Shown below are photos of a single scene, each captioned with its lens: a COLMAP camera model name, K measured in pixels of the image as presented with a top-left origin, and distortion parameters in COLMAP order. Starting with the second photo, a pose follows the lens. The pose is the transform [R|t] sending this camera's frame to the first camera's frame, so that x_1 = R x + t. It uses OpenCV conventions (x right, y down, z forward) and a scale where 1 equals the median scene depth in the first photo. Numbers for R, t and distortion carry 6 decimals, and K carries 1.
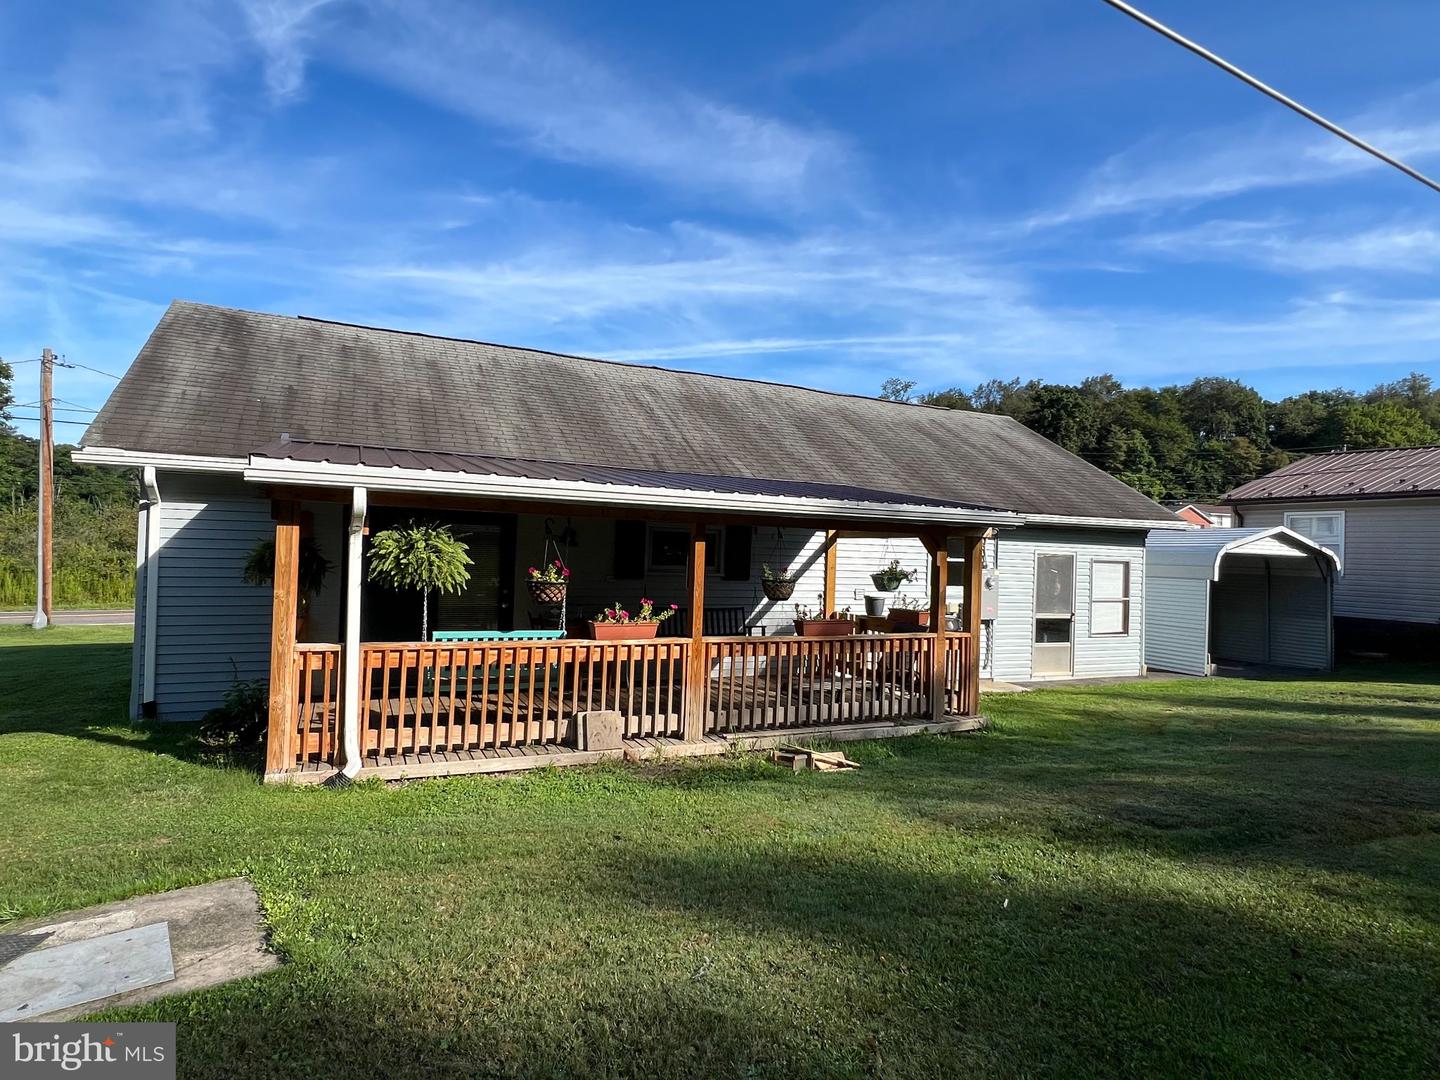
lens RADIAL K [[780.7, 0, 716.4], [0, 780.7, 561.7], [0, 0, 1]] dist [0.002097, -0.000309]
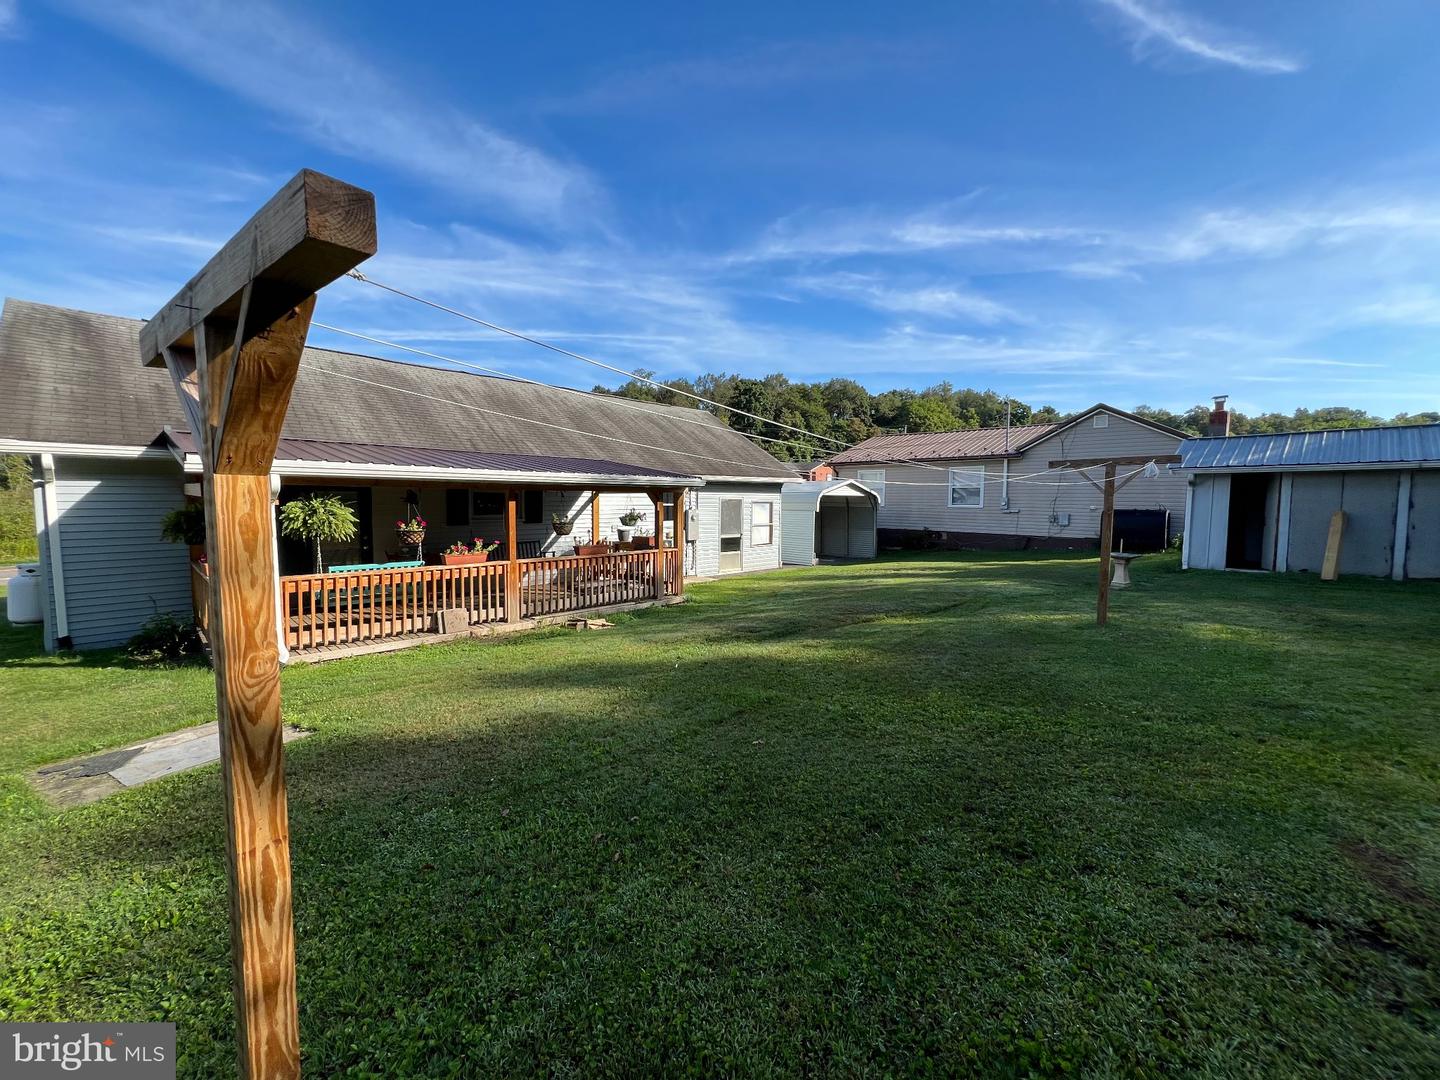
lens RADIAL K [[574.3, 0, 721.3], [0, 574.3, 545.2], [0, 0, 1]] dist [0.000258, -0.000260]
pose [[0.936639, -0.054486, 0.346032, -0.025819], [0.028818, 0.996466, 0.078898, -0.014047], [-0.349108, -0.063927, 0.934899, -0.236499]]
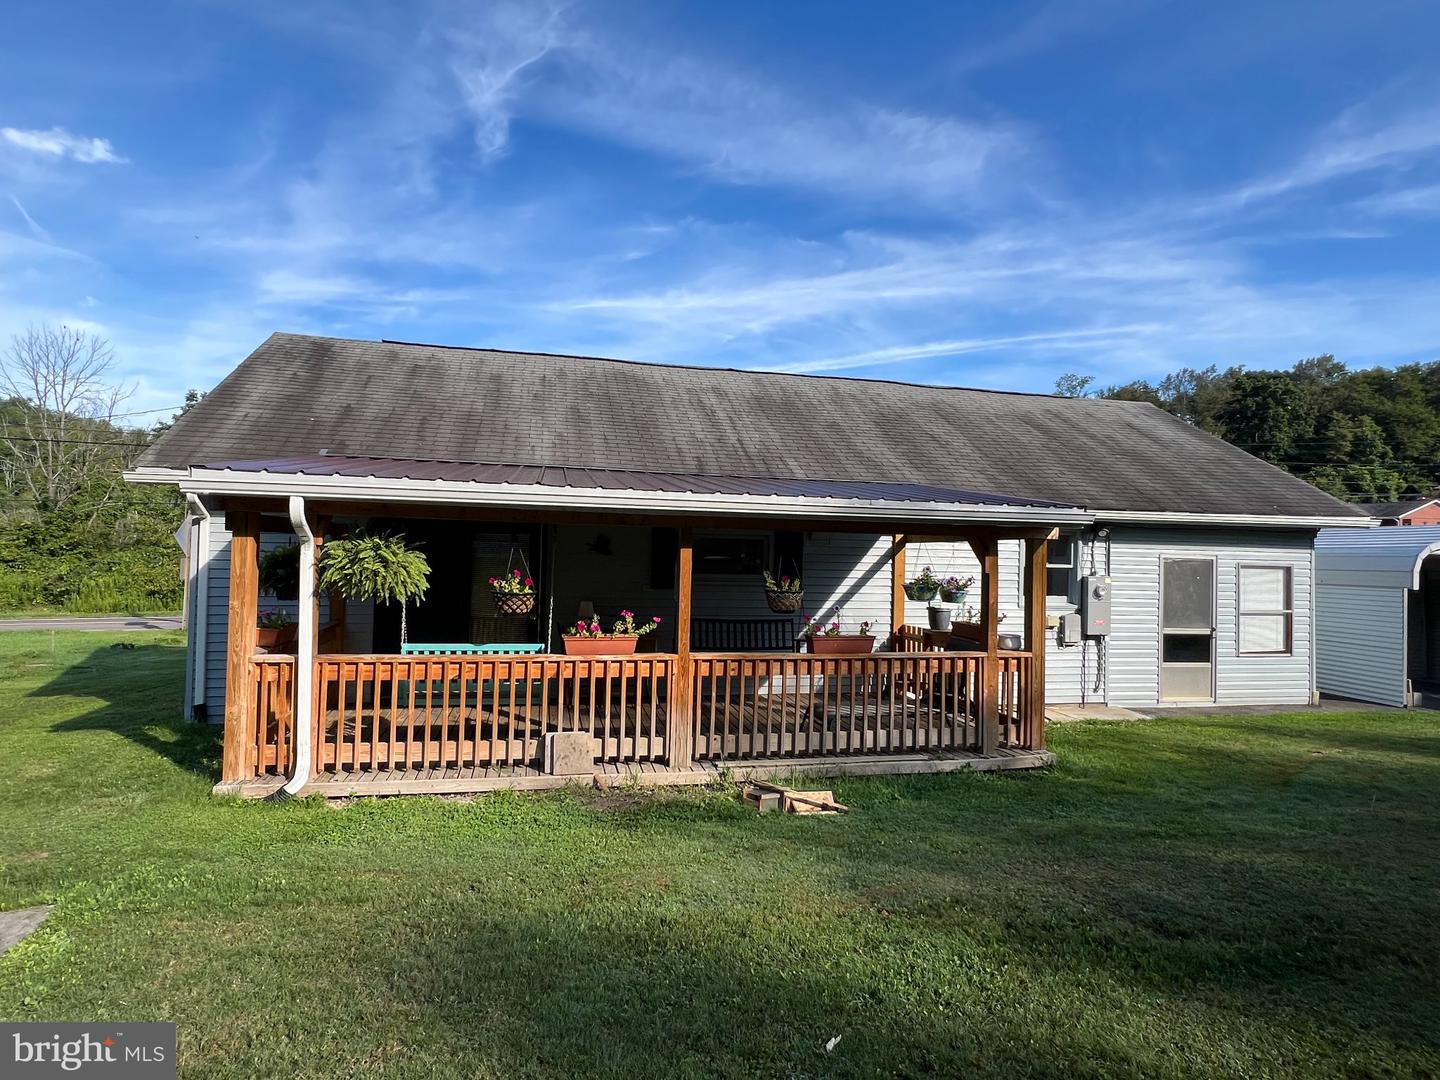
lens RADIAL K [[769.1, 0, 725.6], [0, 769.1, 567.3], [0, 0, 1]] dist [0.001598, 0.001233]
pose [[0.977356, -0.006738, -0.211493, 0.181921], [0.005882, 0.999972, -0.004675, 0.000864], [0.211519, 0.003325, 0.977368, 0.115573]]
